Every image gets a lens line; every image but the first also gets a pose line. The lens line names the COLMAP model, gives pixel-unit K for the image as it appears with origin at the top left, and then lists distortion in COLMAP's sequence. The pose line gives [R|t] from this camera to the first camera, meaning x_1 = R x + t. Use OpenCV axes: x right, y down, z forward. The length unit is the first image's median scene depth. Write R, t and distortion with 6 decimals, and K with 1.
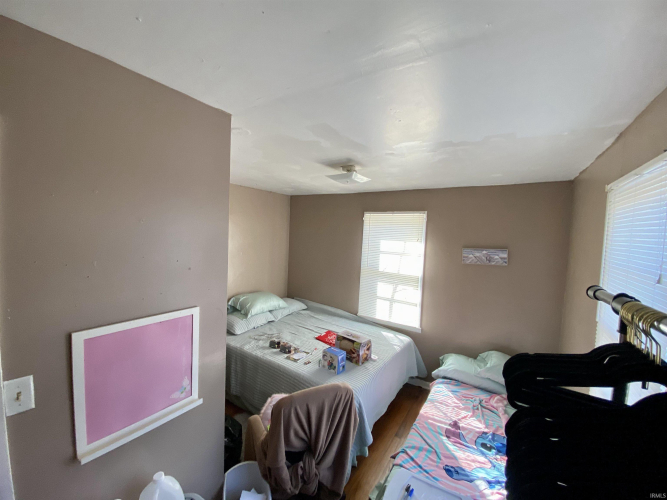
lens RADIAL K [[273.2, 0, 331.6], [0, 273.2, 249.1], [0, 0, 1]] dist [-0.024049, -0.001839]
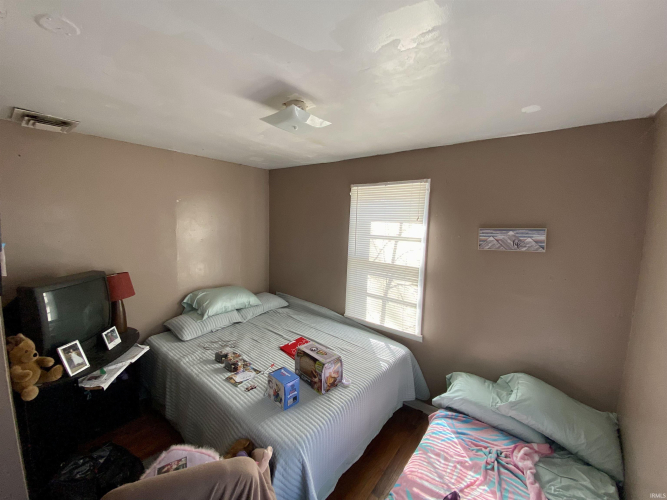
lens RADIAL K [[273.2, 0, 334.0], [0, 273.2, 251.5], [0, 0, 1]] dist [-0.024049, -0.001839]
pose [[0.996867, -0.007578, -0.078736, 0.162802], [0.011528, 0.998691, 0.049838, 0.017409], [0.078256, -0.050590, 0.995649, 0.267473]]
